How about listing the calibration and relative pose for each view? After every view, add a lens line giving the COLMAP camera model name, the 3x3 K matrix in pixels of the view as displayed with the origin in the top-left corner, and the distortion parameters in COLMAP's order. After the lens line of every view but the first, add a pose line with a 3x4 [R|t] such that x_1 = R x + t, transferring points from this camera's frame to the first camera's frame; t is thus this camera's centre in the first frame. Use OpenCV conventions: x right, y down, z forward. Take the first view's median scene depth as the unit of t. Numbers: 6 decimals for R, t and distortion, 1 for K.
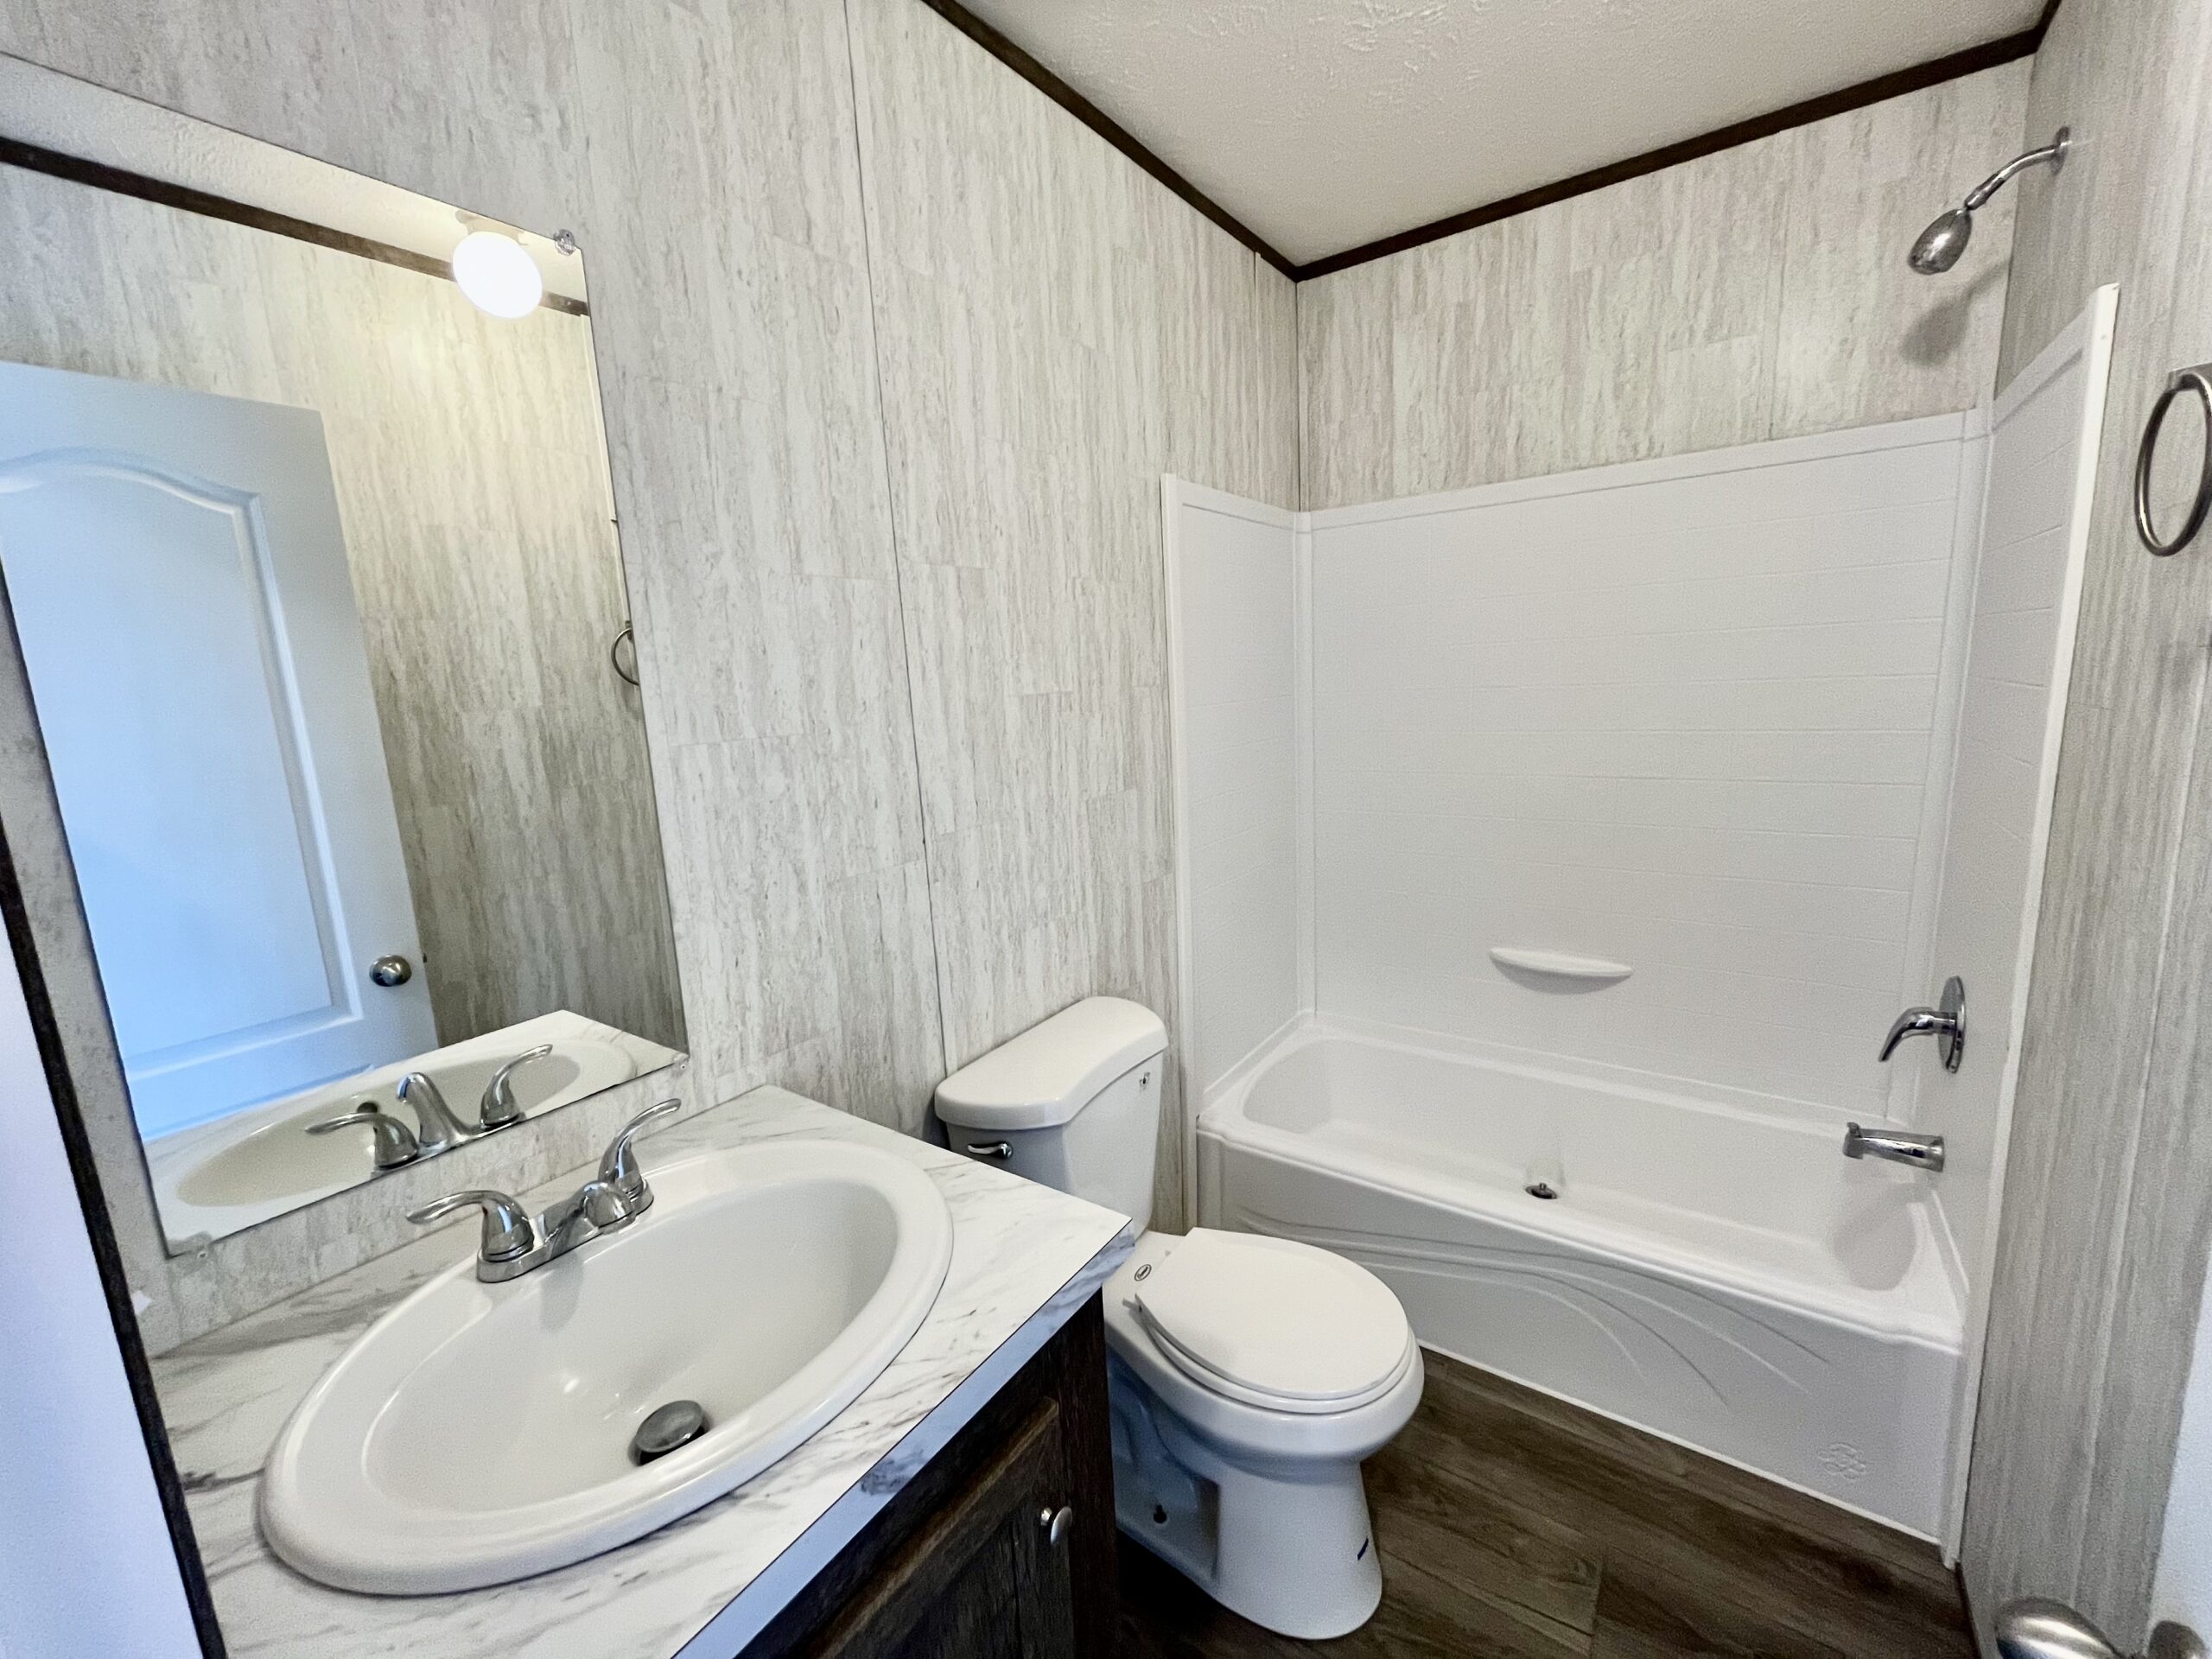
lens RADIAL K [[893.2, 0, 1106.0], [0, 893.2, 829.5], [0, 0, 1]] dist [-0.002824, -0.000054]
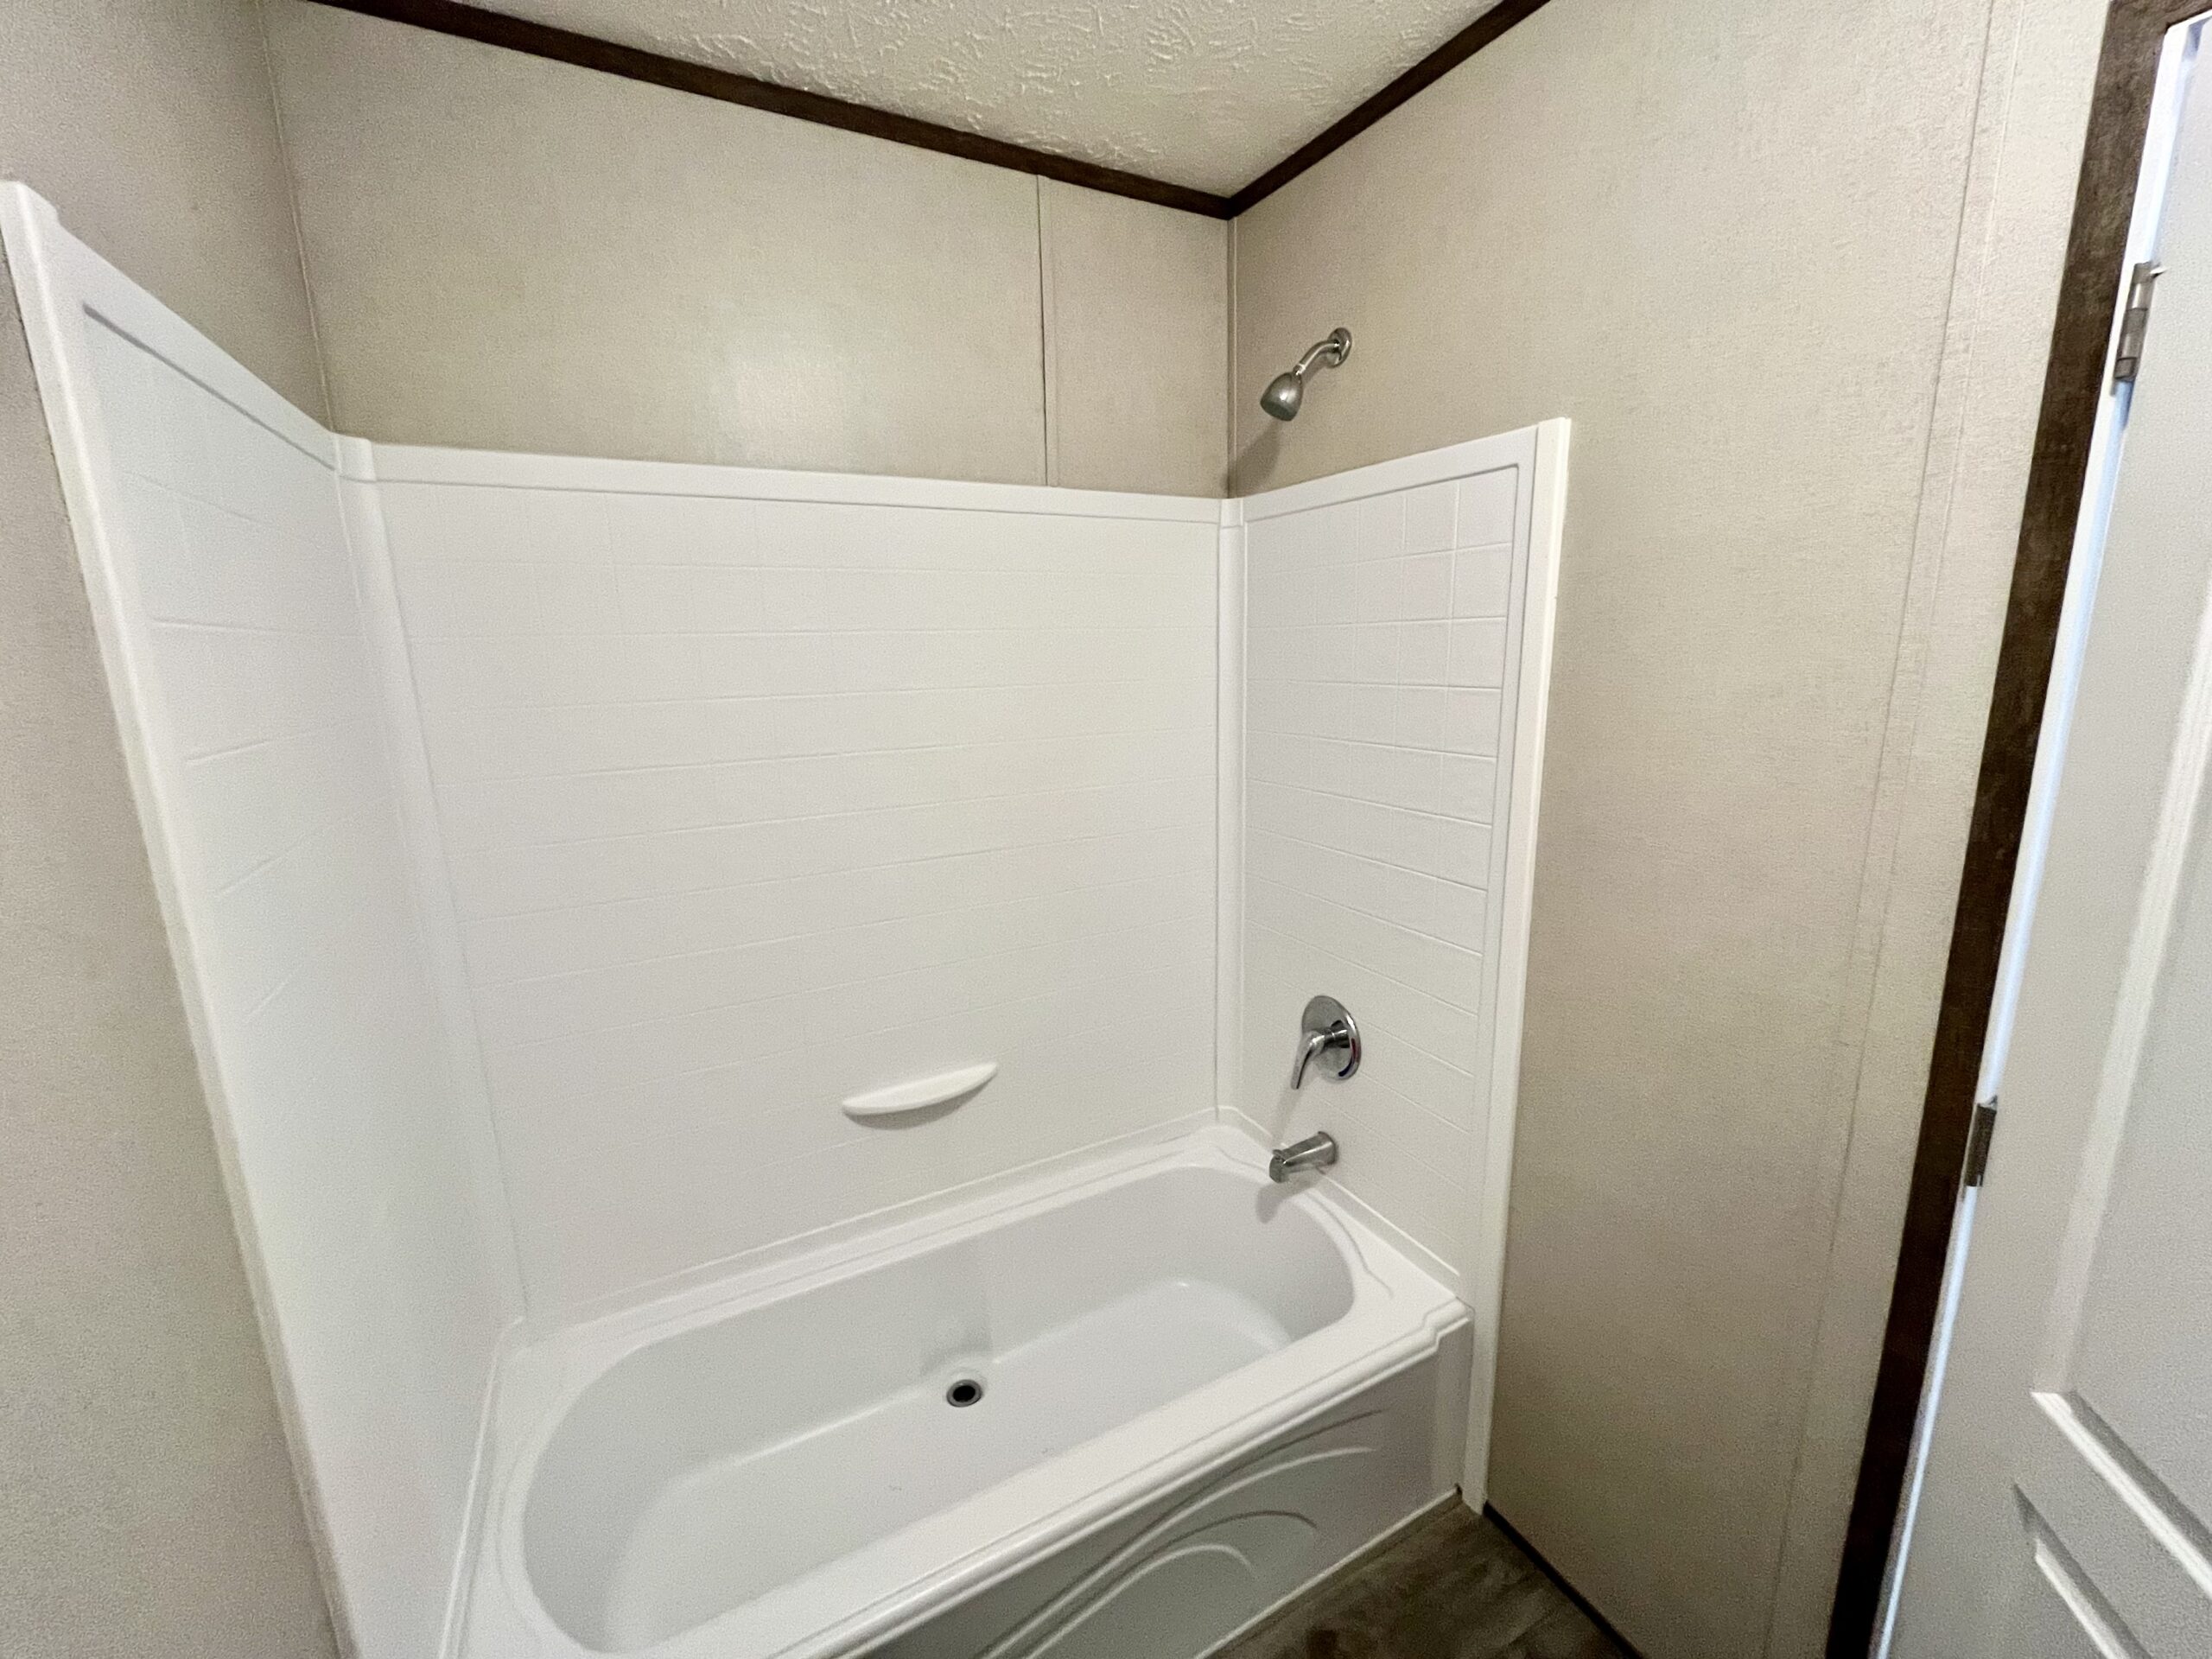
lens RADIAL K [[893.2, 0, 1106.0], [0, 893.2, 829.5], [0, 0, 1]] dist [-0.002824, -0.000054]
pose [[0.440093, -0.151143, 0.885140, -0.104430], [0.152265, 0.984018, 0.092321, -0.146179], [-0.884948, 0.094146, 0.456074, 0.507773]]
